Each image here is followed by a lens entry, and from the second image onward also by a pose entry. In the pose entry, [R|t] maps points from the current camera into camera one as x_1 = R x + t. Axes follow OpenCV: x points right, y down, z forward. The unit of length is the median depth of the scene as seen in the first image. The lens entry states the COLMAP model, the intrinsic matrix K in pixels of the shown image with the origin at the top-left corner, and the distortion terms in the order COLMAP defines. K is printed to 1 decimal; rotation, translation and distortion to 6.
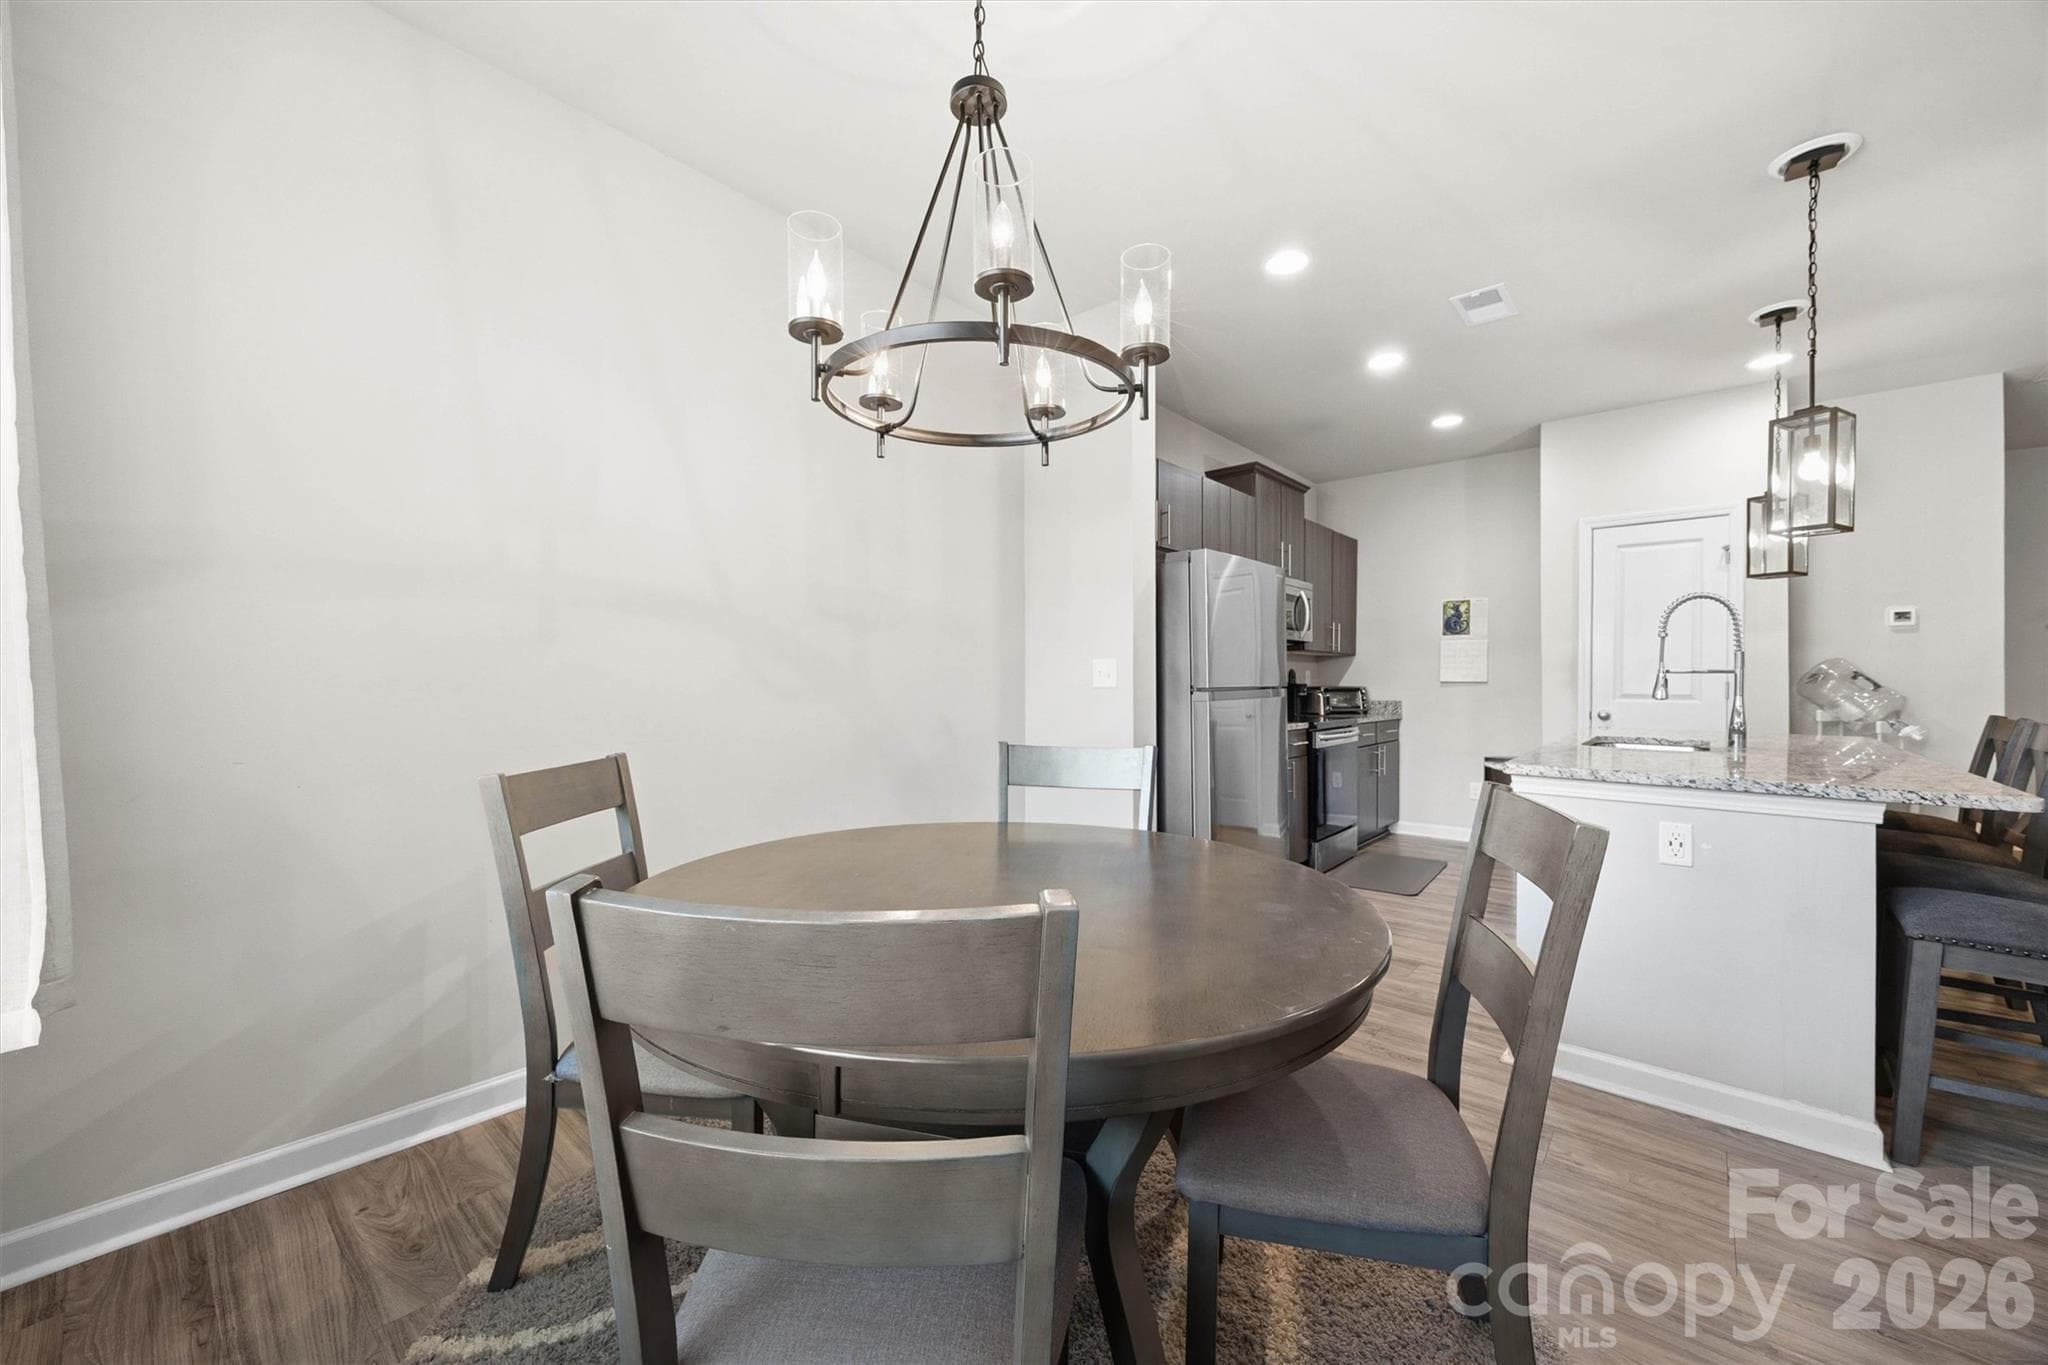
lens RADIAL K [[781.5, 0, 1033.0], [0, 781.5, 697.2], [0, 0, 1]] dist [0.000739, 0.000433]
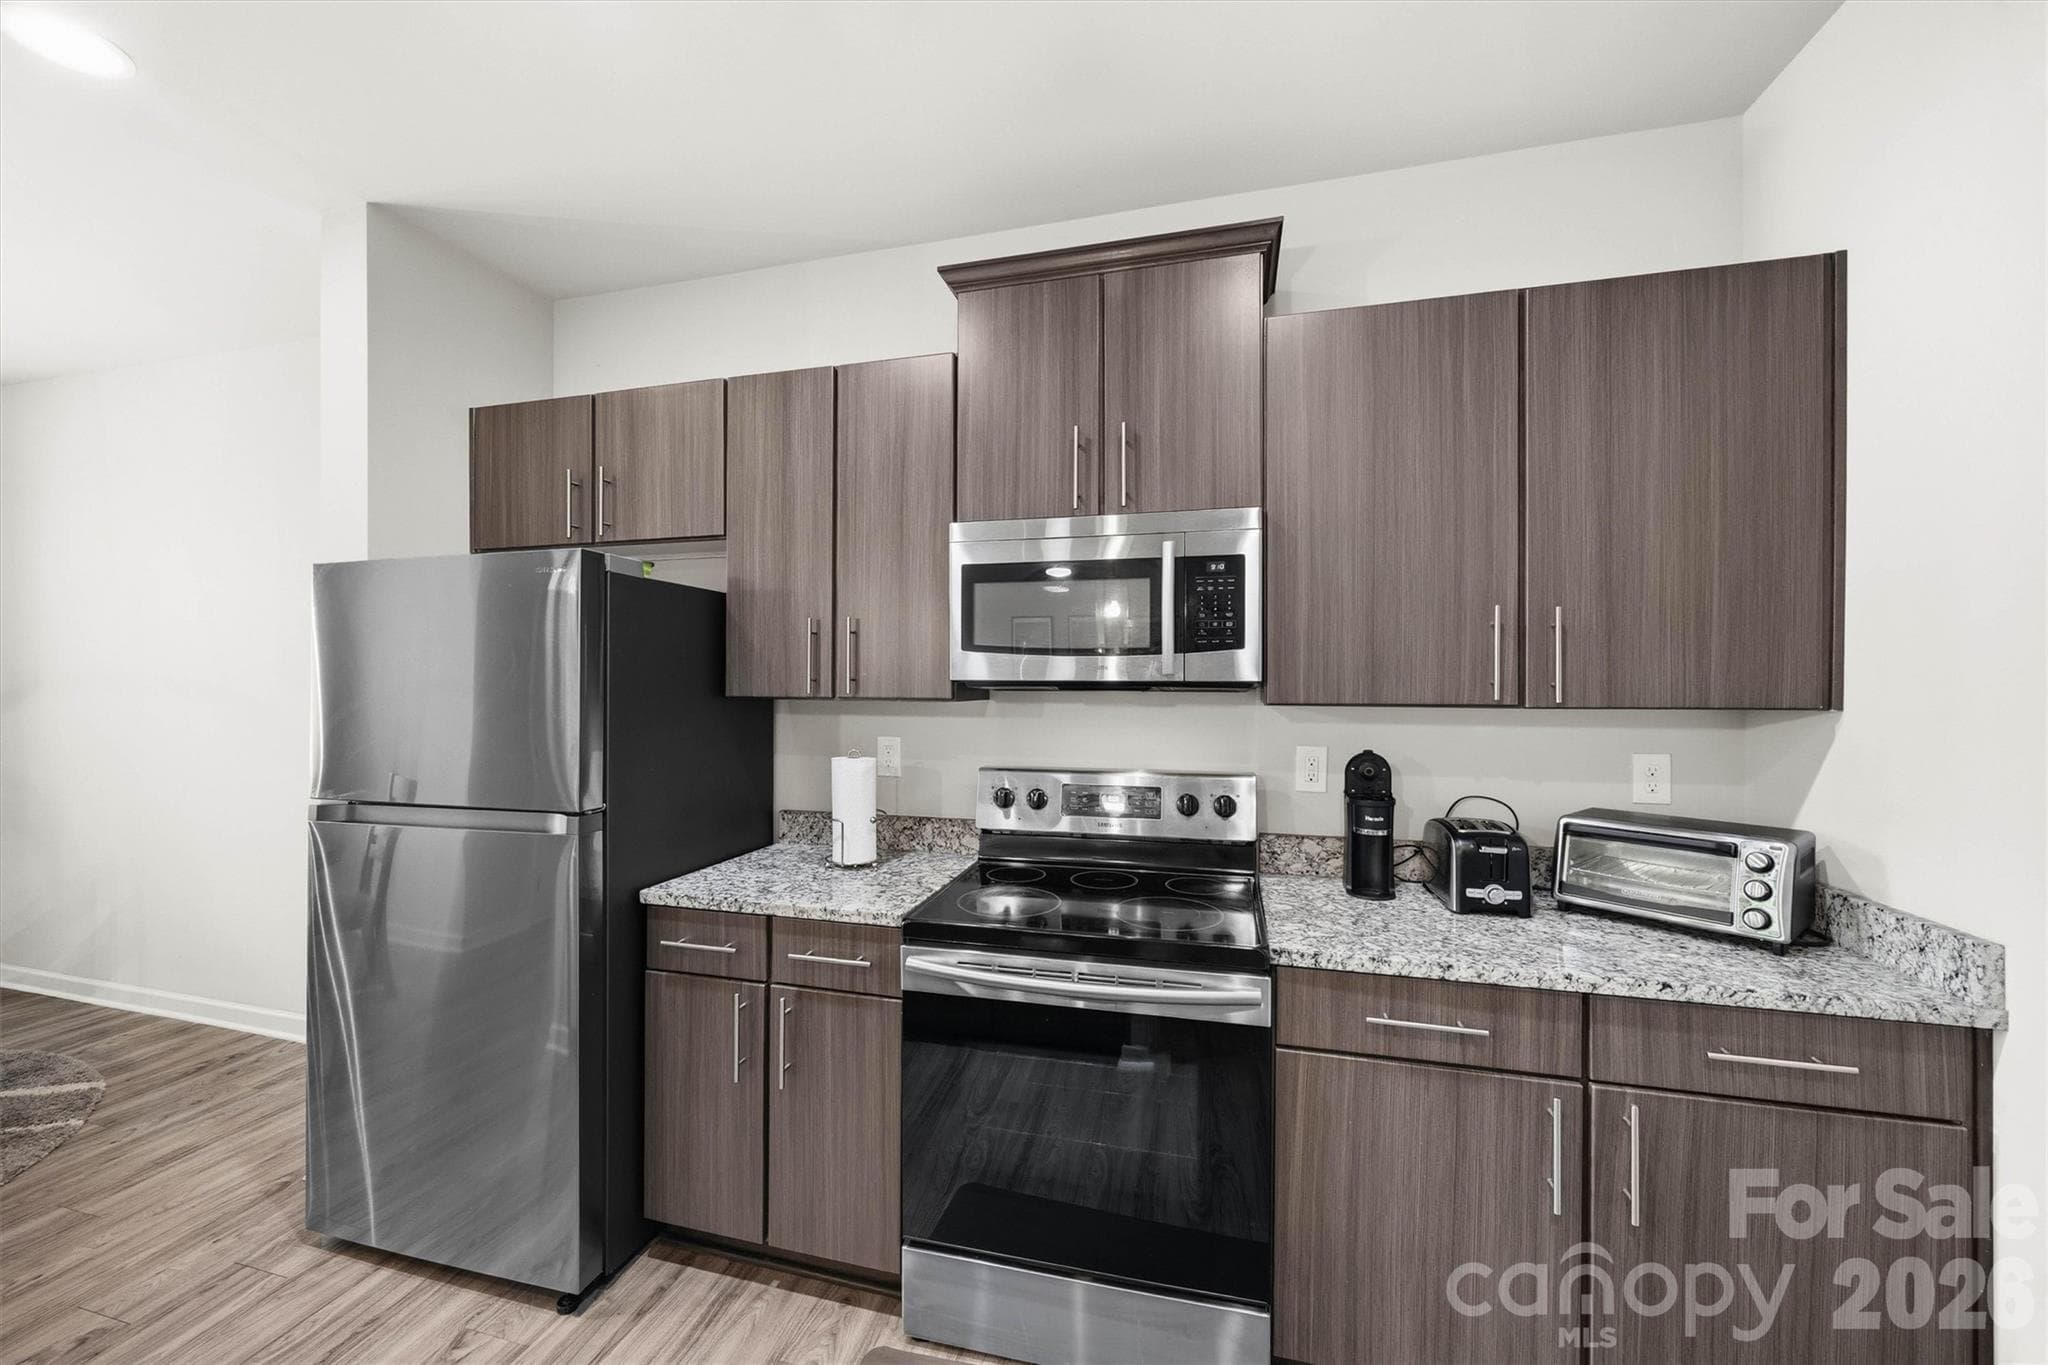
lens RADIAL K [[781.5, 0, 1026.7], [0, 781.5, 671.4], [0, 0, 1]] dist [0.000739, 0.000433]
pose [[0.445127, -0.003634, -0.895460, 0.699177], [-0.014632, 0.999829, -0.011331, -0.079509], [0.895348, 0.018146, 0.444998, 0.872708]]
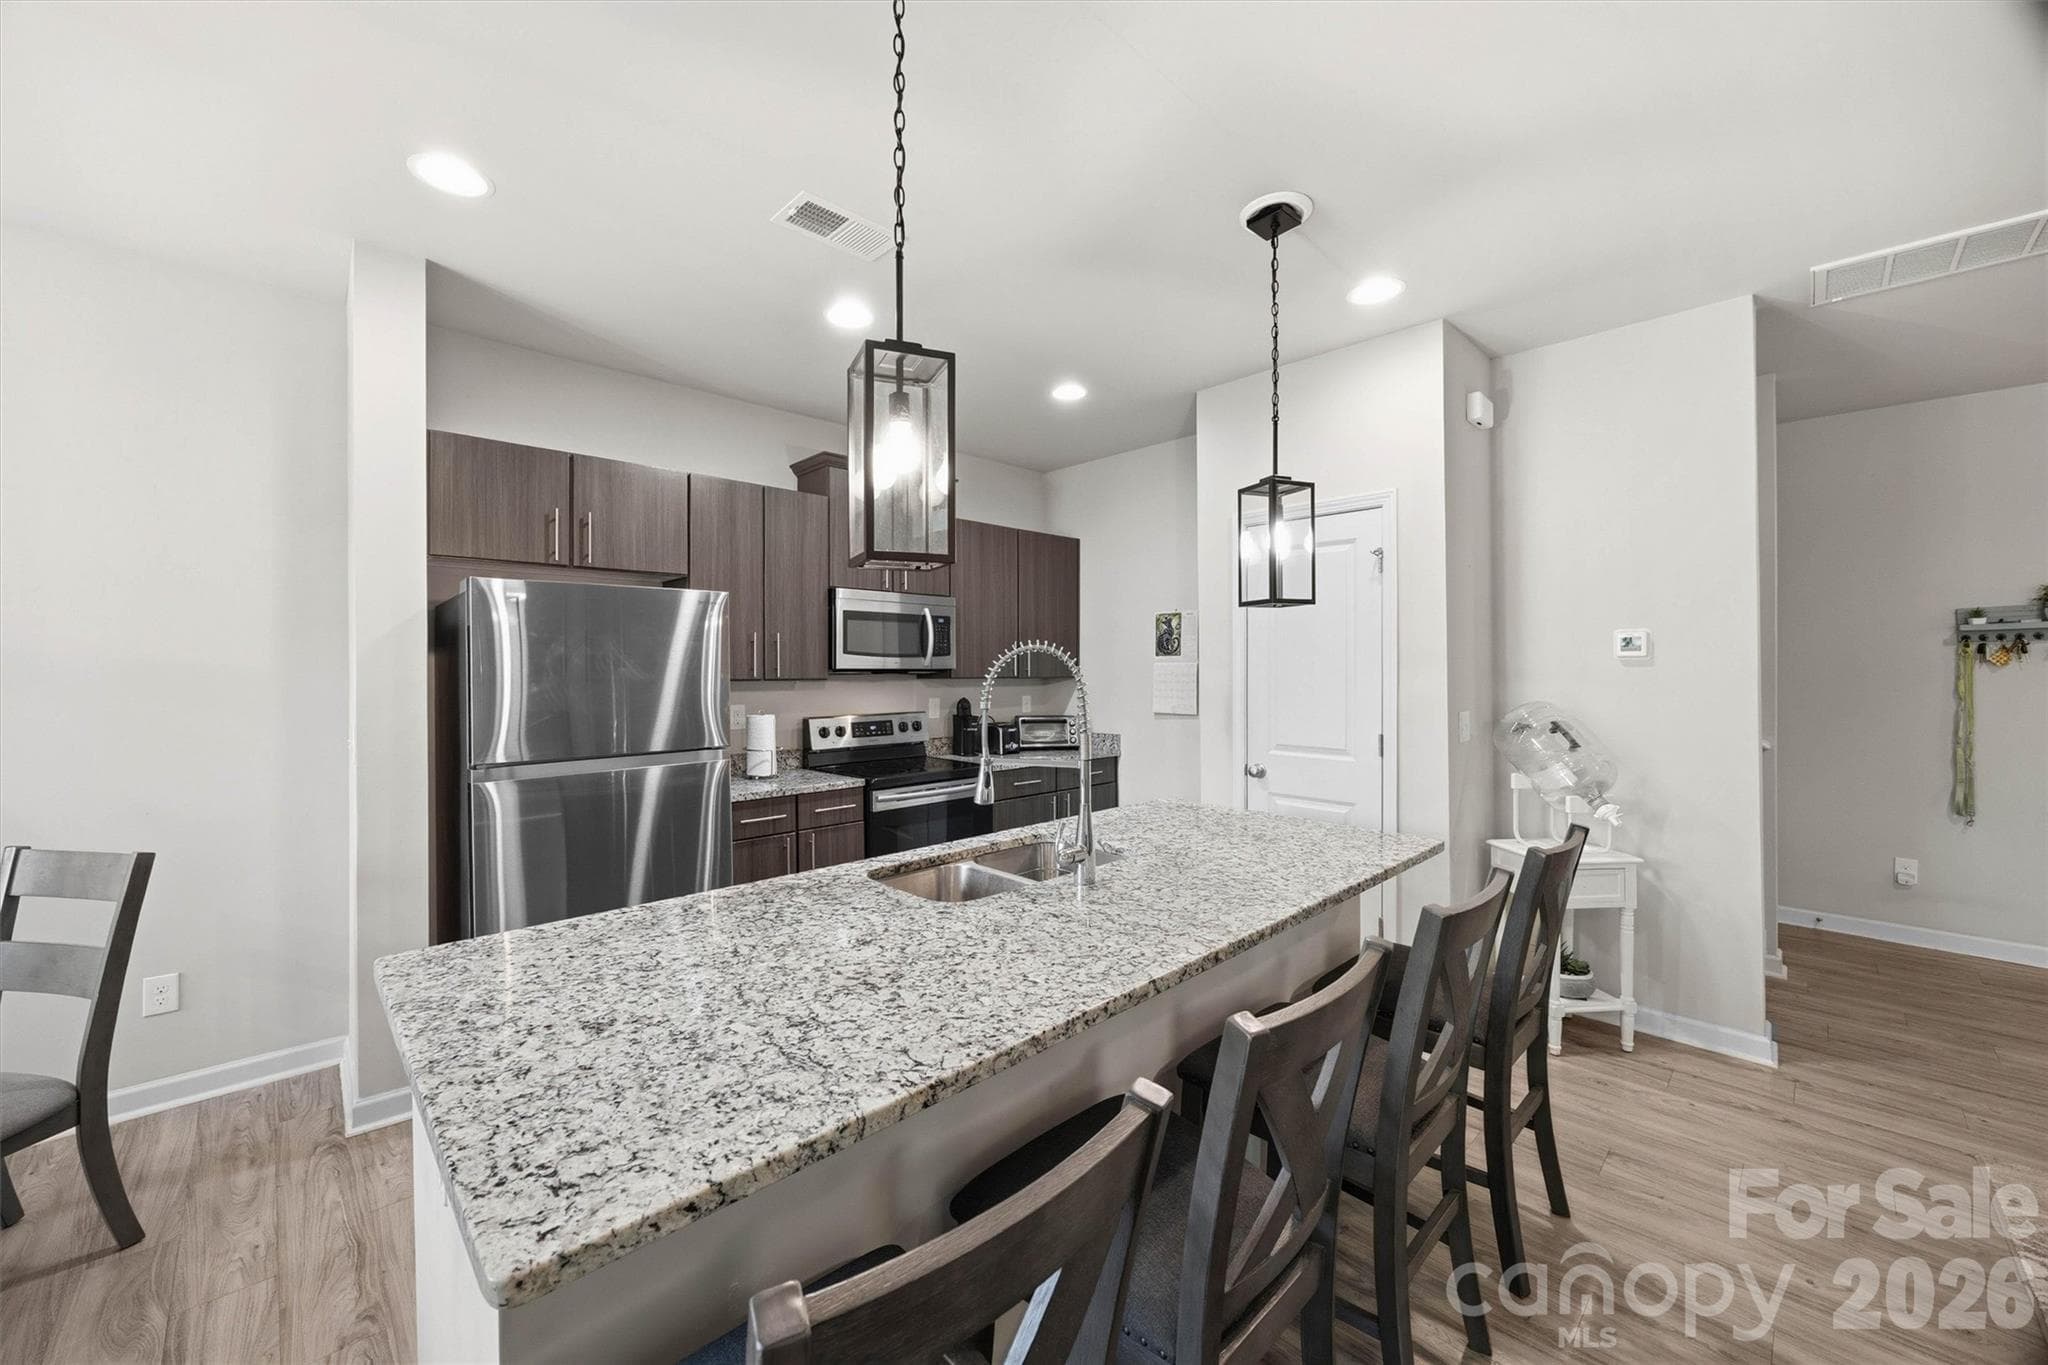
lens RADIAL K [[781.5, 0, 1028.2], [0, 781.5, 681.6], [0, 0, 1]] dist [0.000739, 0.000433]
pose [[0.996329, -0.001695, -0.085588, 0.575499], [0.001348, 0.999991, -0.004110, -0.061342], [0.085594, 0.003979, 0.996322, 0.221854]]
